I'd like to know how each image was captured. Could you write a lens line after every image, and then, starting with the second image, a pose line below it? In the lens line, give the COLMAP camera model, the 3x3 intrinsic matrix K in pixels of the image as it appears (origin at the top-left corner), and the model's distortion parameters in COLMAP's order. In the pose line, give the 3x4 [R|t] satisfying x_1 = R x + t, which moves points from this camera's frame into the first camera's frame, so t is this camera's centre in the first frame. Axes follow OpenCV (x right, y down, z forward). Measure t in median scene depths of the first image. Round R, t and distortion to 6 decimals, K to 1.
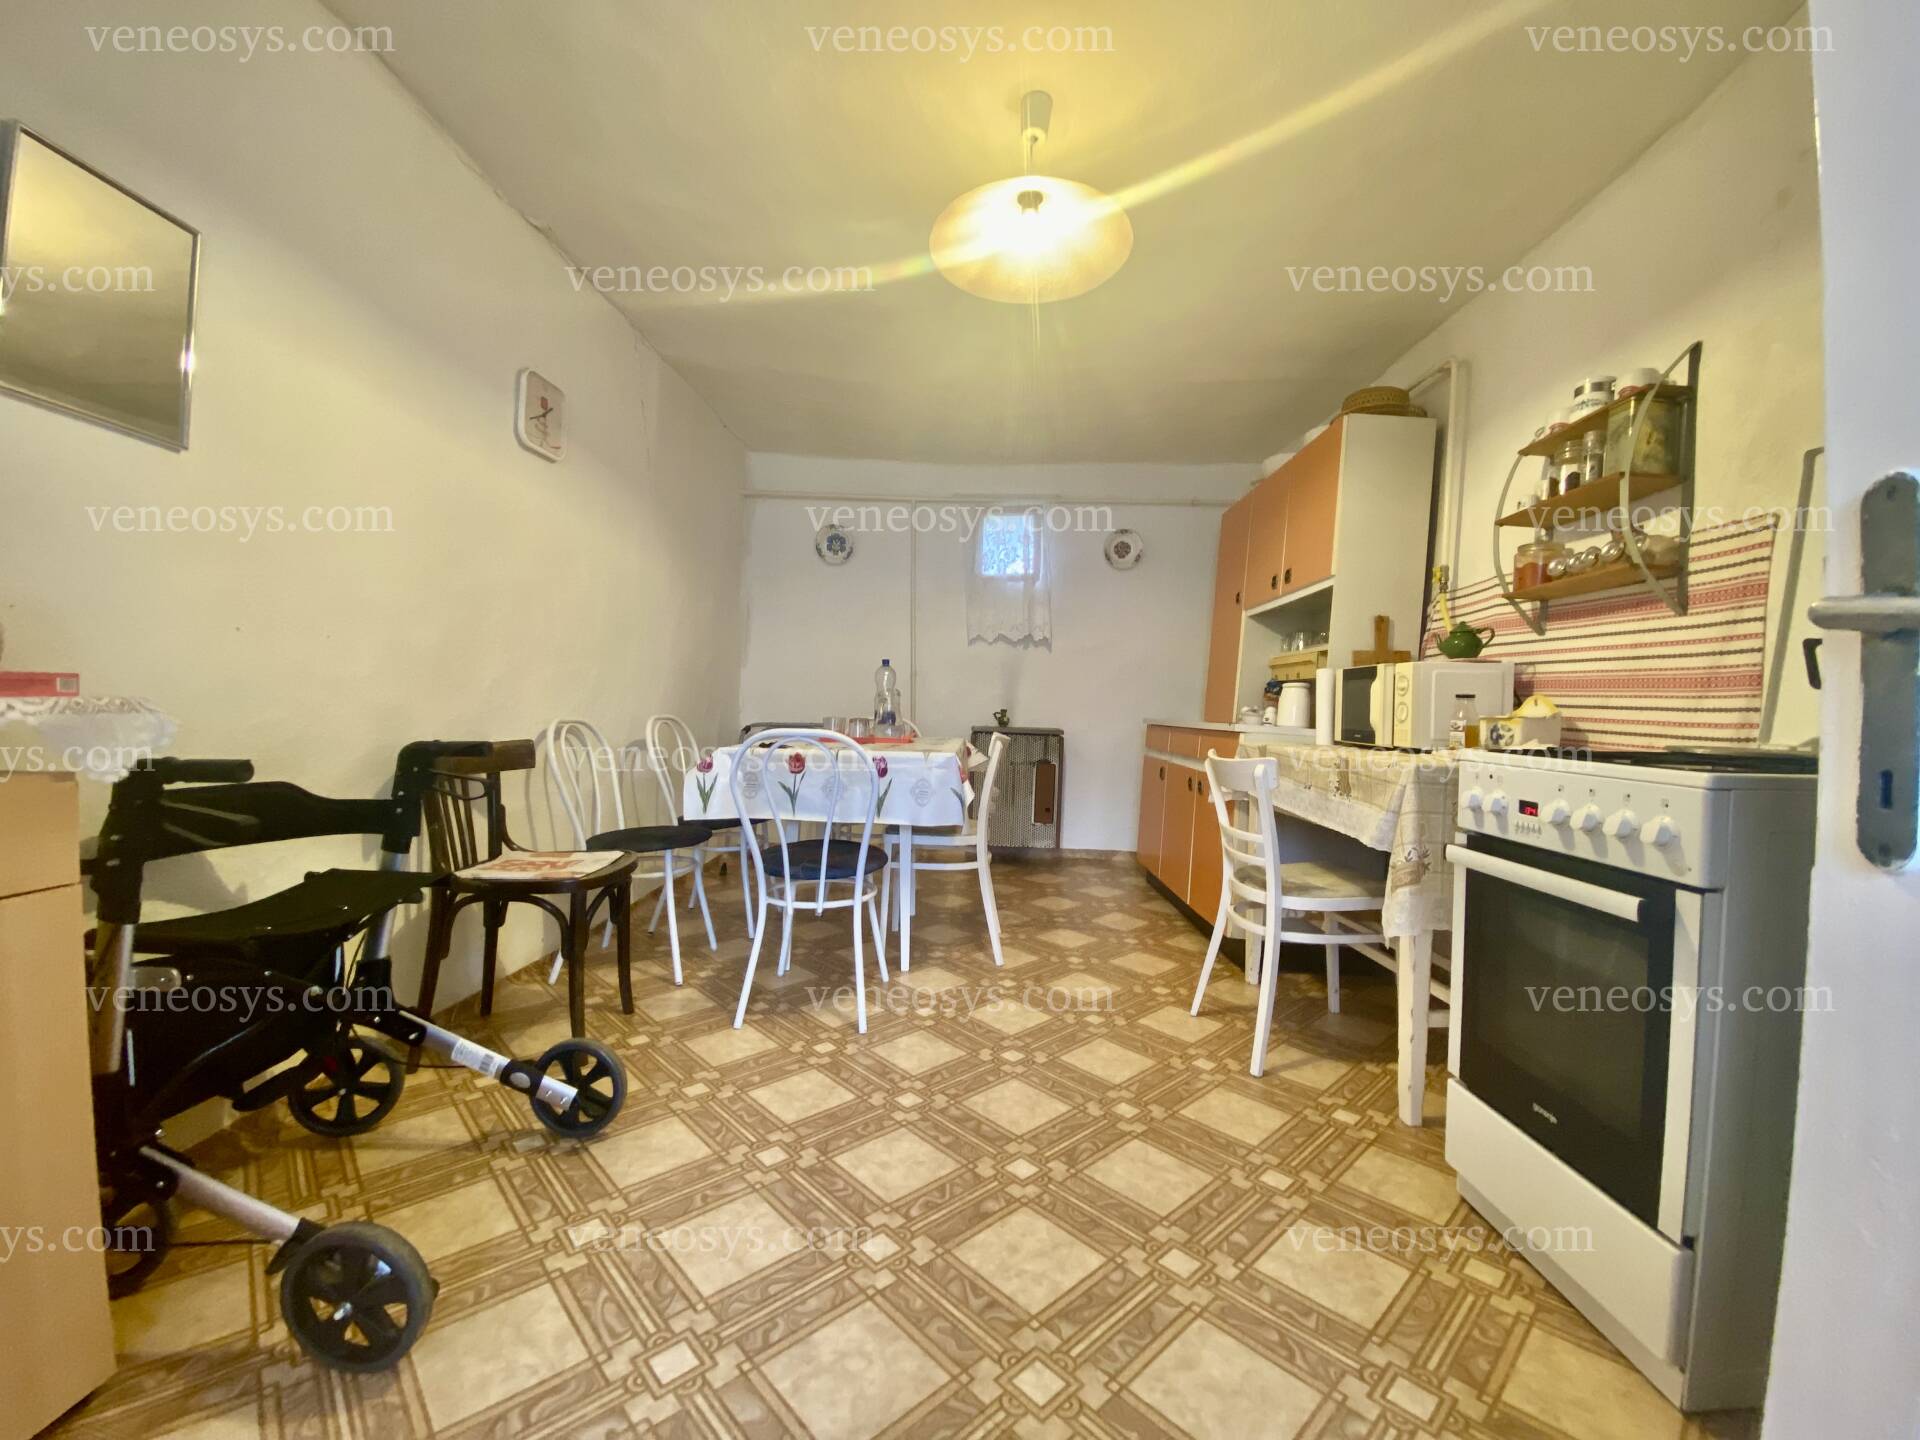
lens RADIAL K [[772.9, 0, 960.0], [0, 772.9, 720.0], [0, 0, 1]] dist [0.086568, -0.051023]
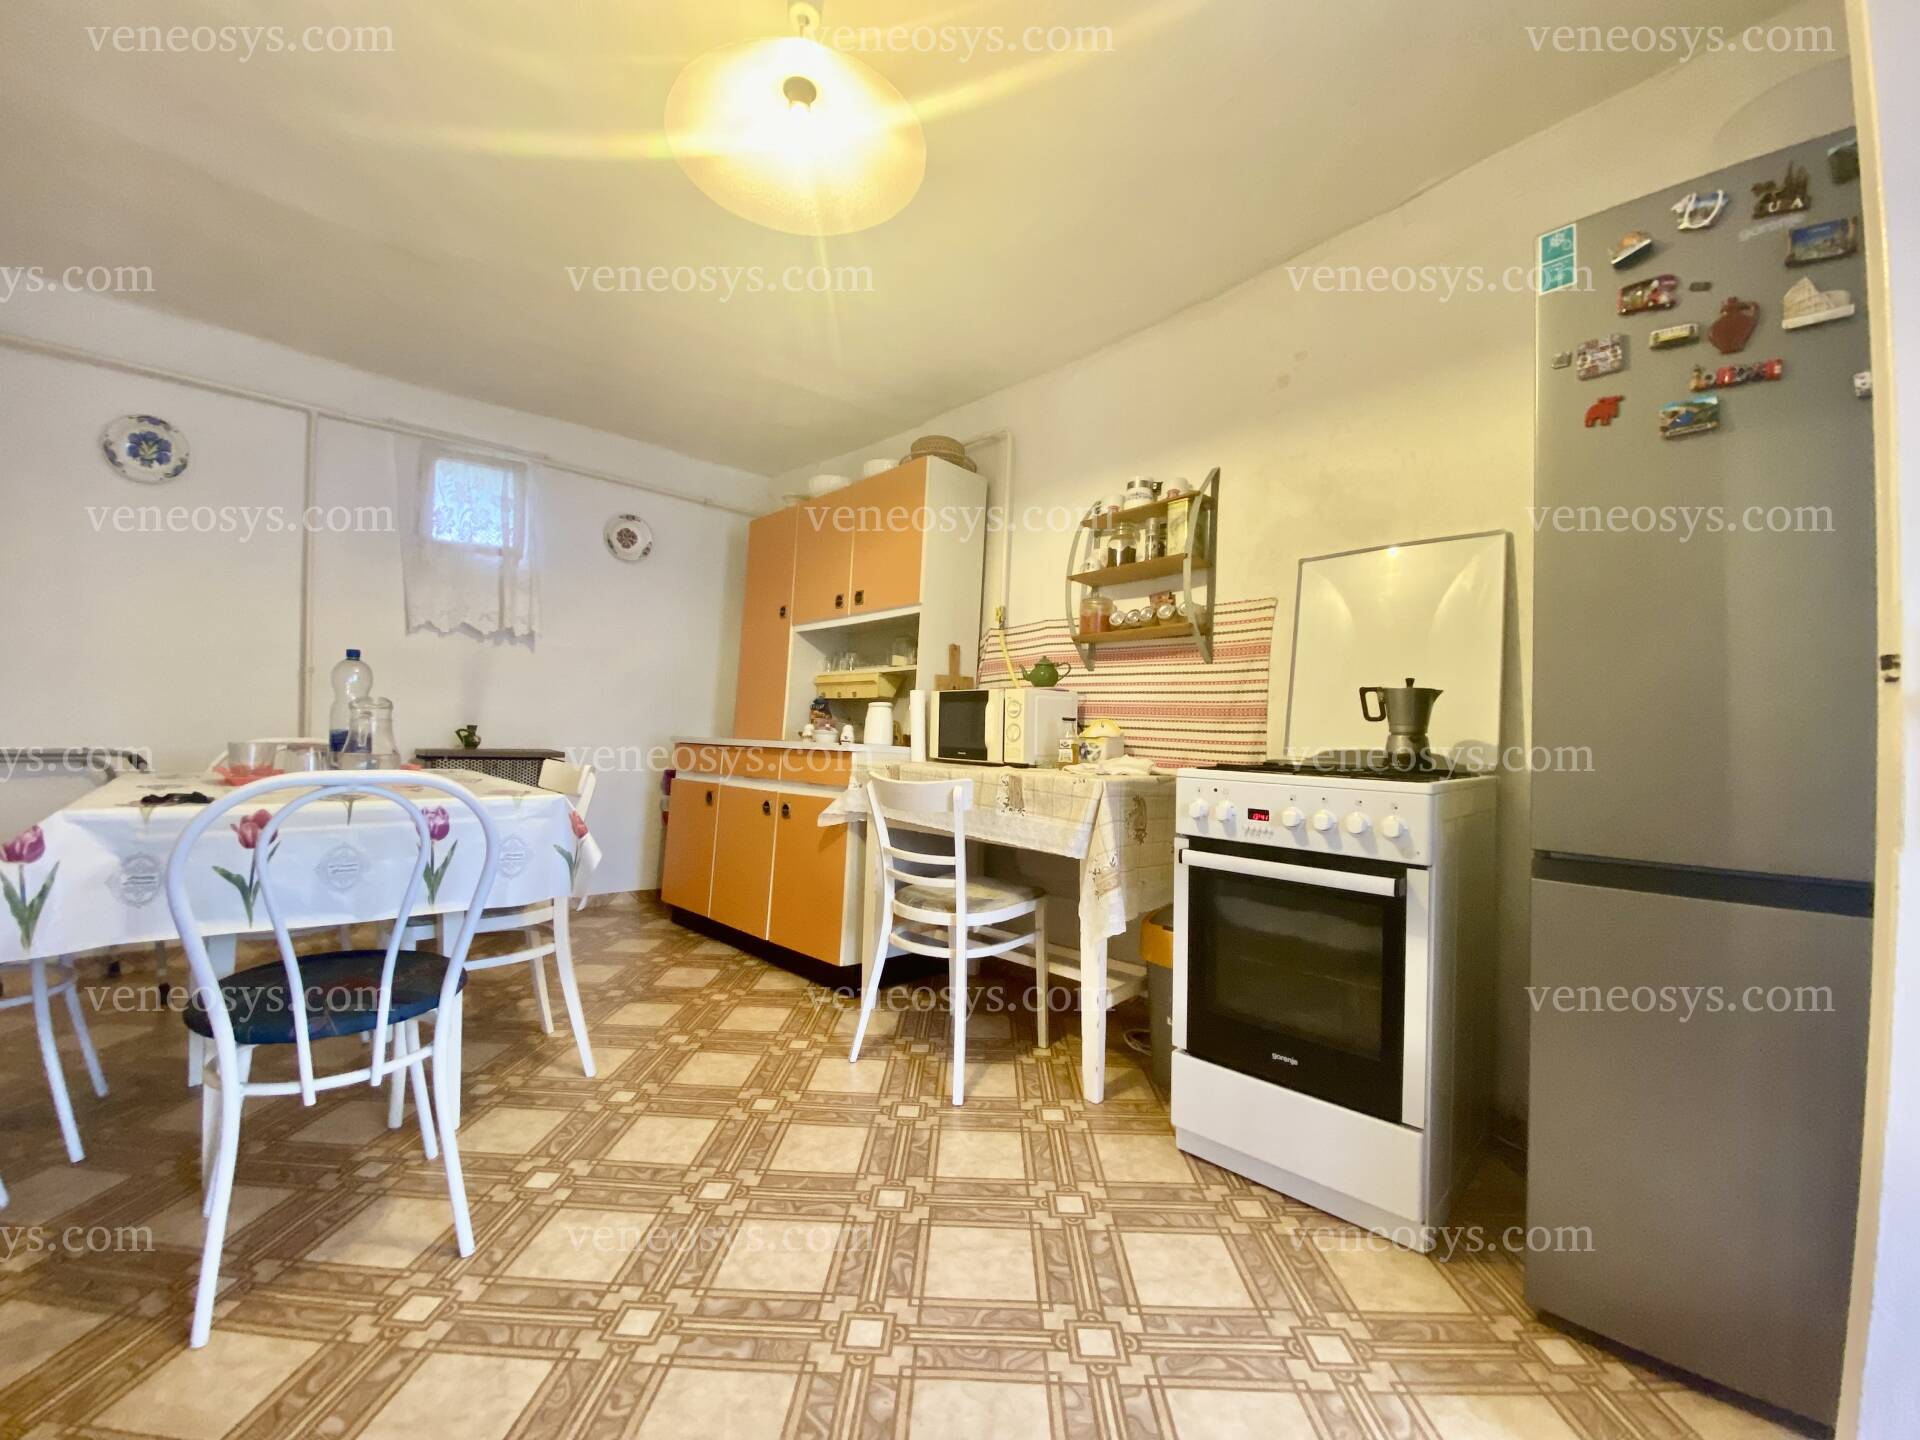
lens RADIAL K [[773.9, 0, 953.4], [0, 773.9, 723.7], [0, 0, 1]] dist [0.025111, -0.024014]
pose [[0.708253, 0.003487, 0.705950, -0.280422], [0.003308, 0.999960, -0.008258, -0.013257], [-0.705950, 0.008184, 0.708214, 0.284000]]
